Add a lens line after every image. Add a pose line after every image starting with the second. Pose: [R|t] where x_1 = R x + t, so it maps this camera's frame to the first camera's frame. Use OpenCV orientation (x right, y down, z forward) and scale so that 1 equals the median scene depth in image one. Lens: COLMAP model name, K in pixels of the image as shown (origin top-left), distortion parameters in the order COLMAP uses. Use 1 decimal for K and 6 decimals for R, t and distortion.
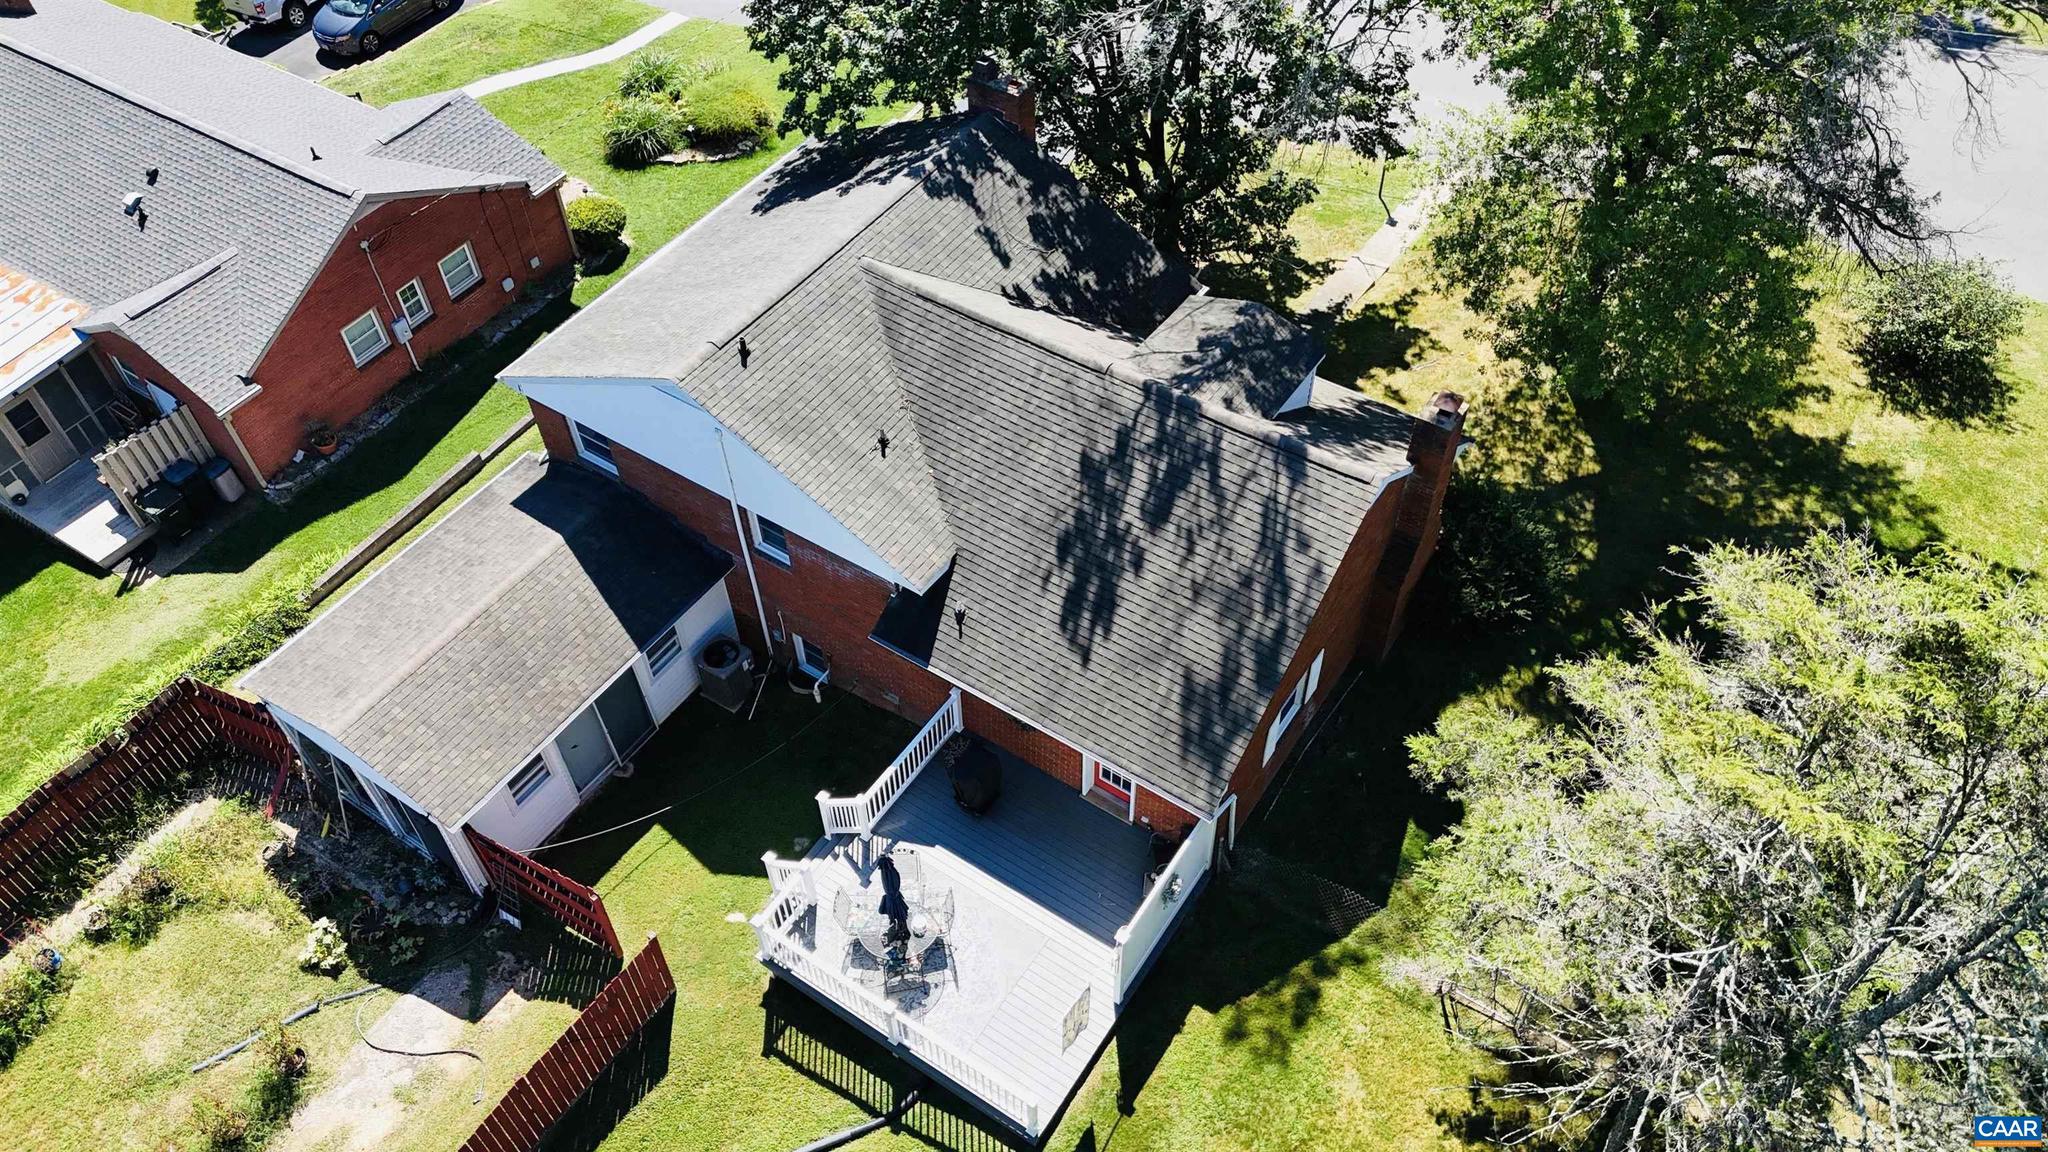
lens RADIAL K [[1466.9, 0, 1024.0], [0, 1466.9, 576.0], [0, 0, 1]] dist [0.001168, -0.001380]
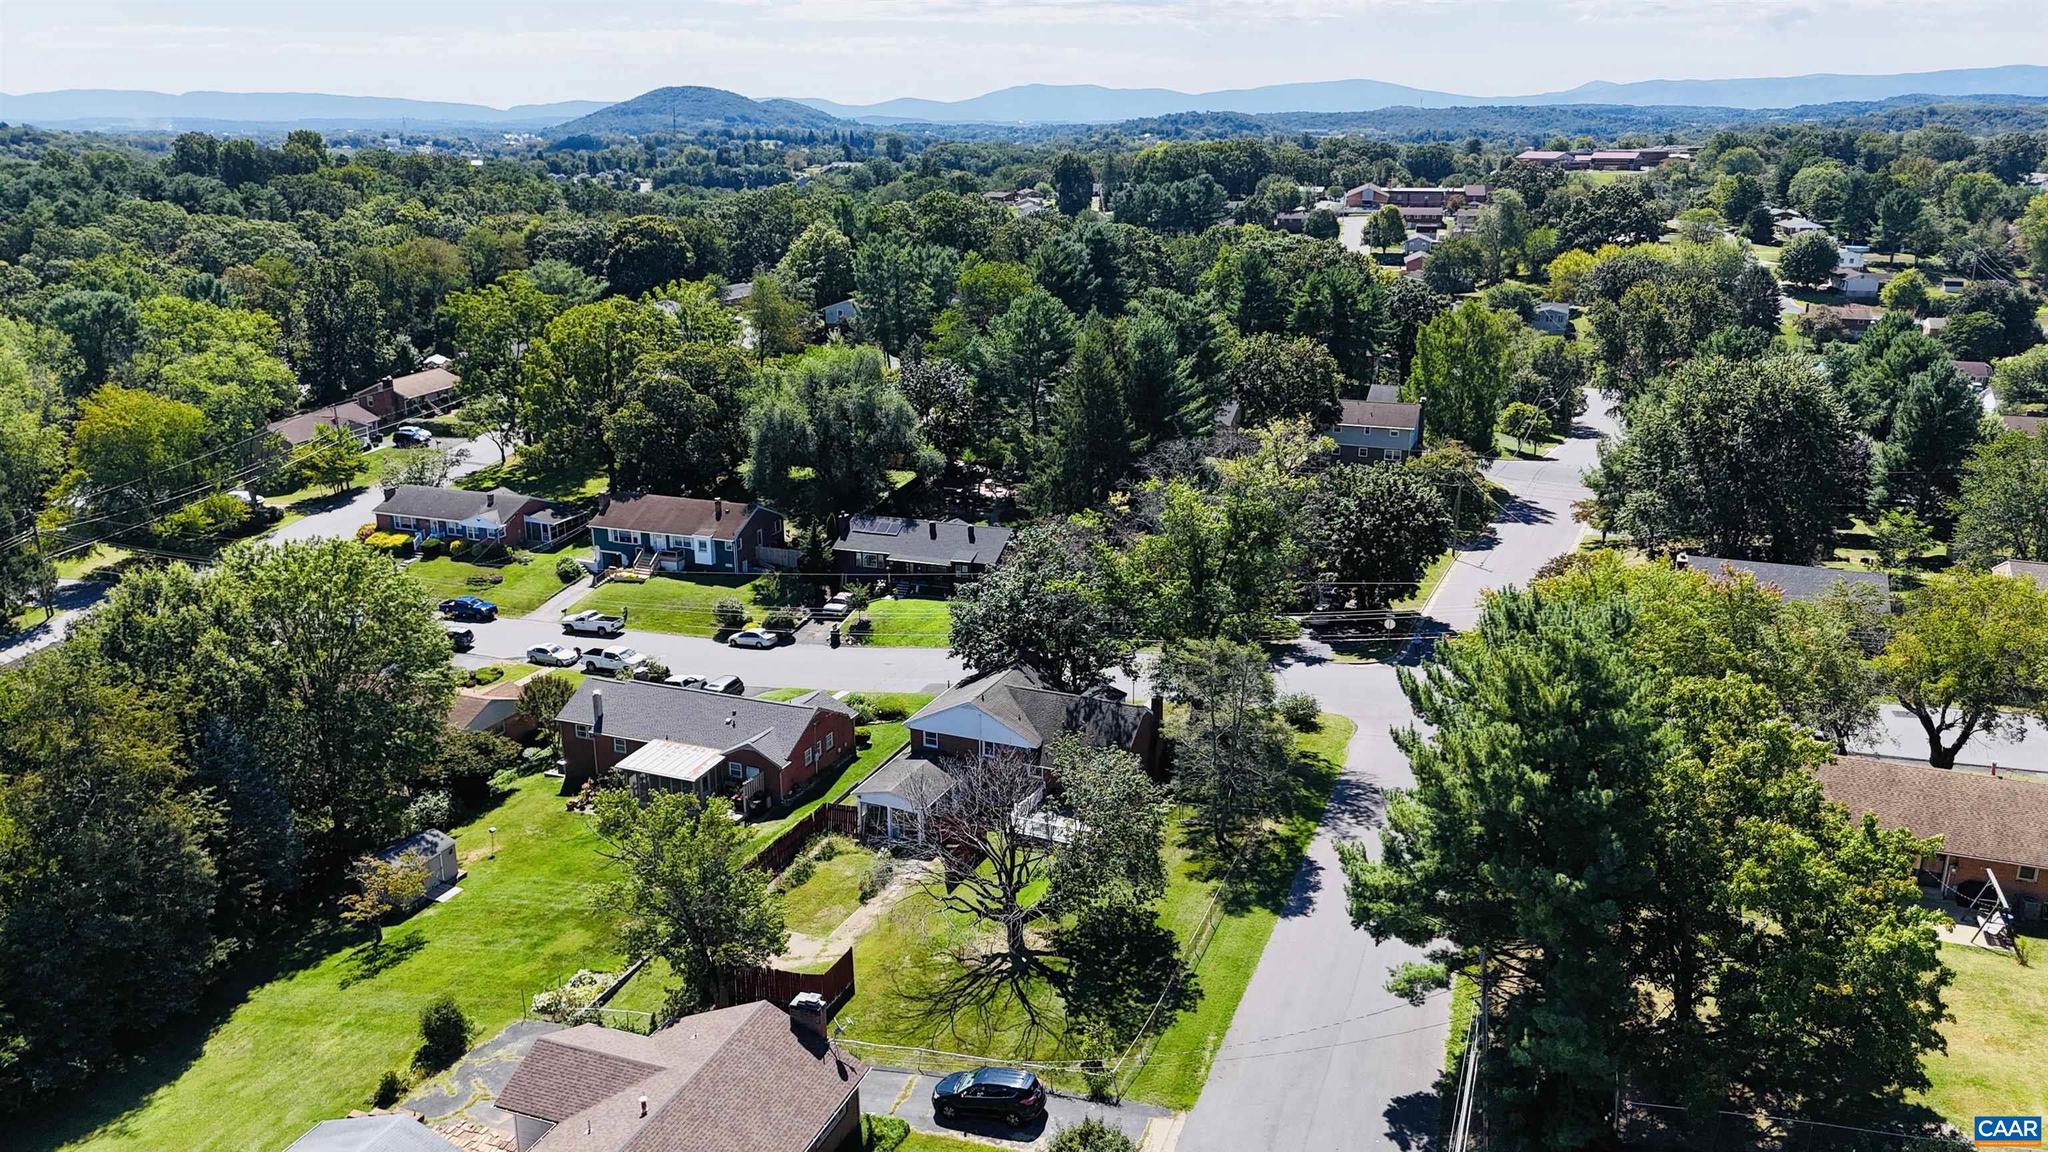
lens RADIAL K [[1464.4, 0, 1110.2], [0, 1464.4, 577.8], [0, 0, 1]] dist [0.037536, 0.001445]
pose [[0.972541, -0.048280, 0.227671, -0.609445], [0.162167, 0.842249, -0.514120, 1.392771], [-0.166934, 0.536923, 0.826951, -2.117868]]
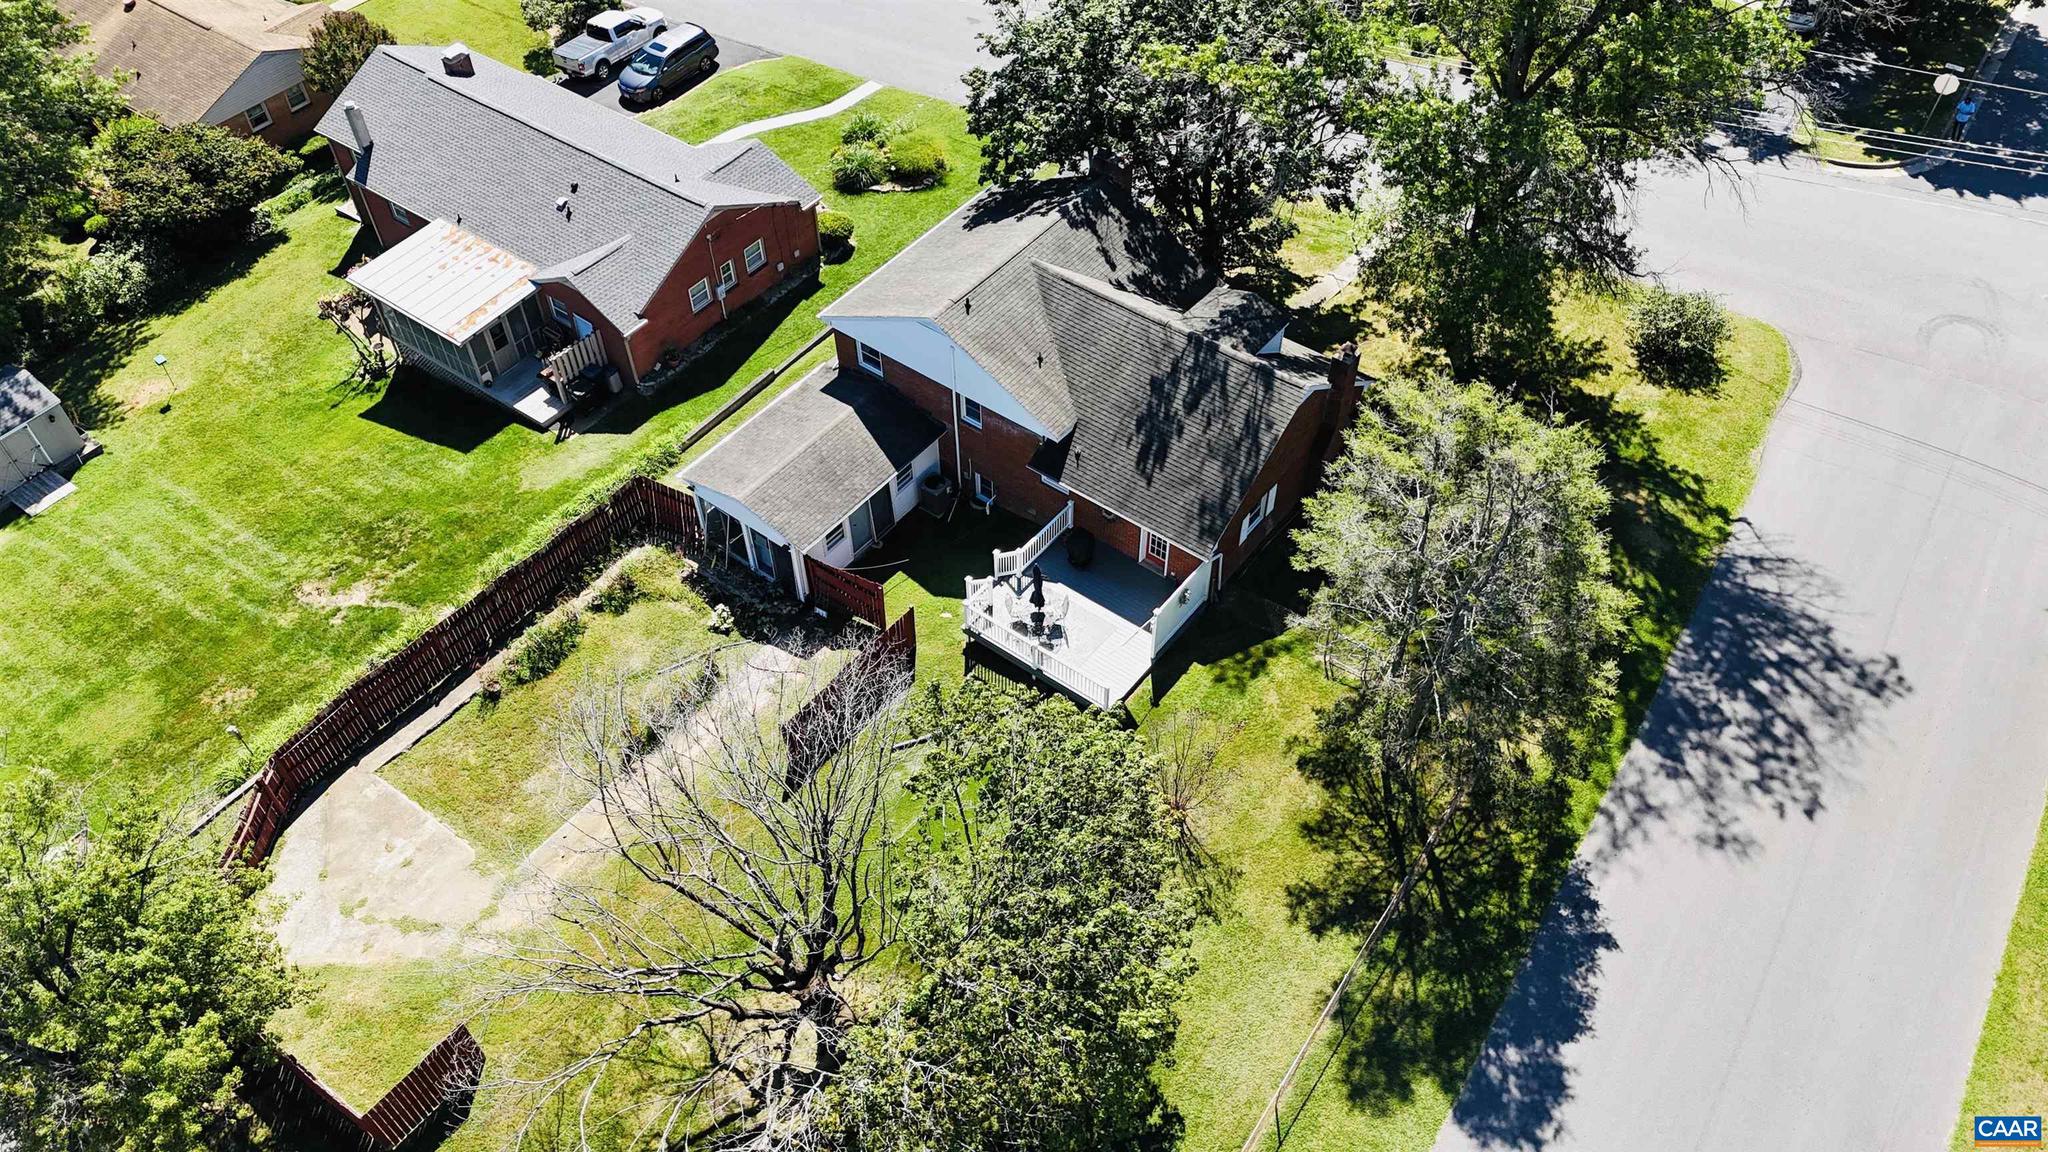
lens RADIAL K [[1456.0, 0, 1025.6], [0, 1456.0, 605.3], [0, 0, 1]] dist [-0.001353, -0.002139]
pose [[0.997977, 0.054968, -0.031942, -0.033925], [-0.054729, 0.998467, 0.008297, 0.166937], [0.032349, -0.006532, 0.999455, -0.673238]]
